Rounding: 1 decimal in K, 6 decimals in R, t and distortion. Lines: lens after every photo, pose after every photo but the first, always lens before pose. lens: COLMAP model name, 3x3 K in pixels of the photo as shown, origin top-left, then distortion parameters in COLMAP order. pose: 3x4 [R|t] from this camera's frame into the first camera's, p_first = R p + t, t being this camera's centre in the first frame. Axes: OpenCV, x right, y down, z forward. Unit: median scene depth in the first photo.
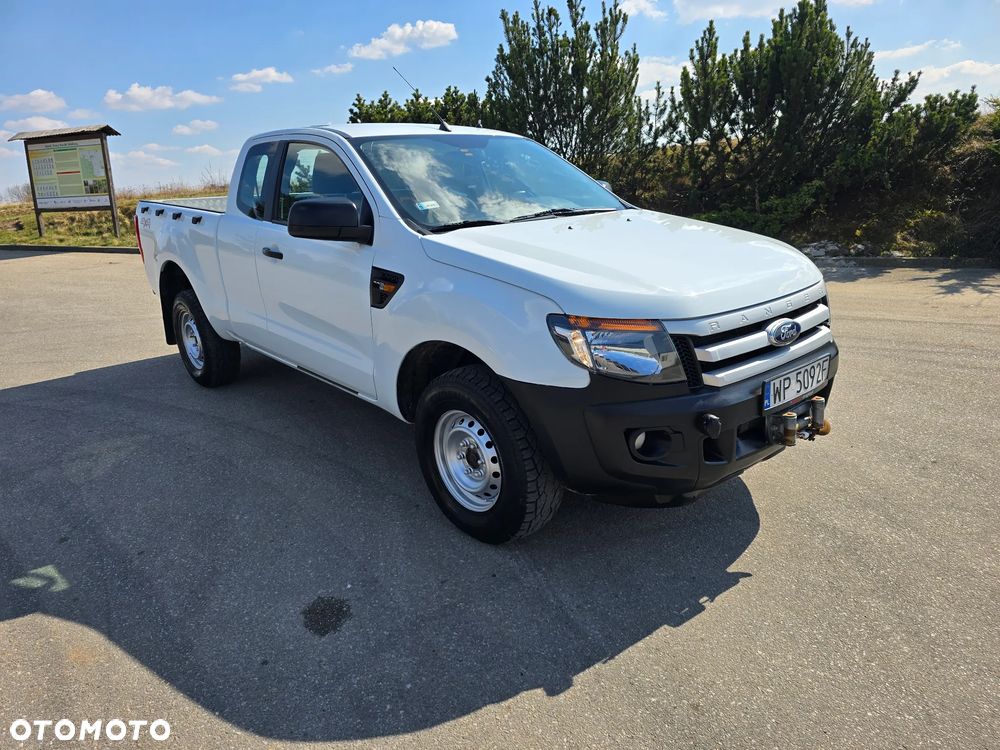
lens RADIAL K [[680.5, 0, 500.0], [0, 680.5, 375.0], [0, 0, 1]] dist [0.041165, -0.032026]
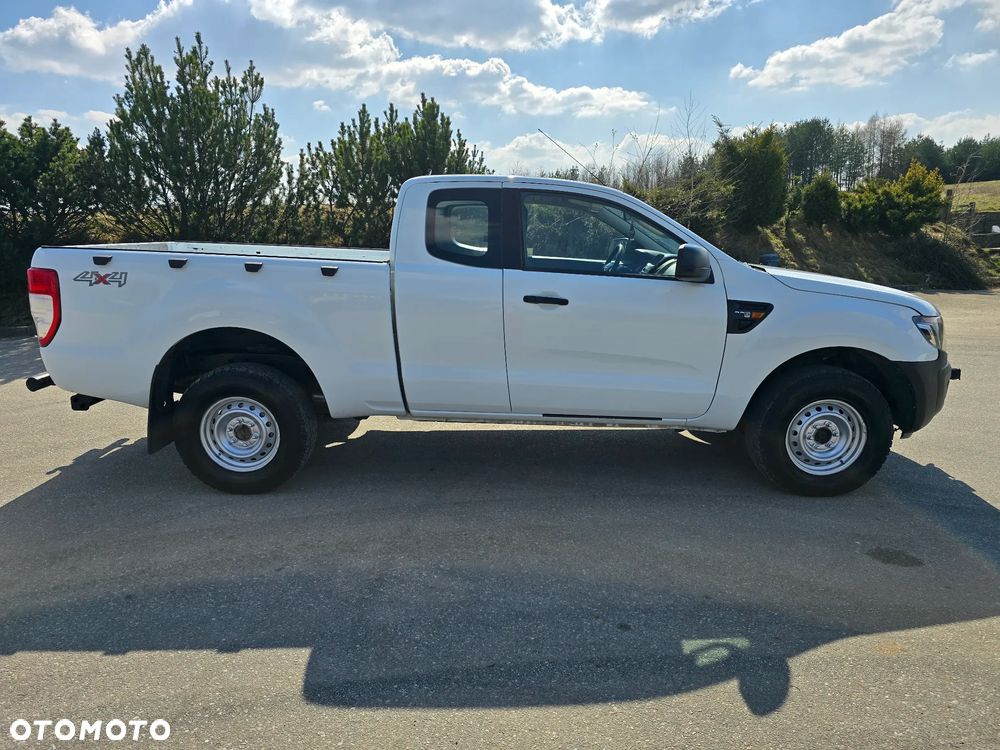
lens RADIAL K [[675.6, 0, 494.1], [0, 675.6, 375.7], [0, 0, 1]] dist [0.052607, -0.039510]
pose [[0.663875, -0.117652, 0.738531, -1.404216], [0.185423, 0.982607, -0.010144, -0.094920], [-0.724492, 0.143675, 0.674143, 0.525708]]
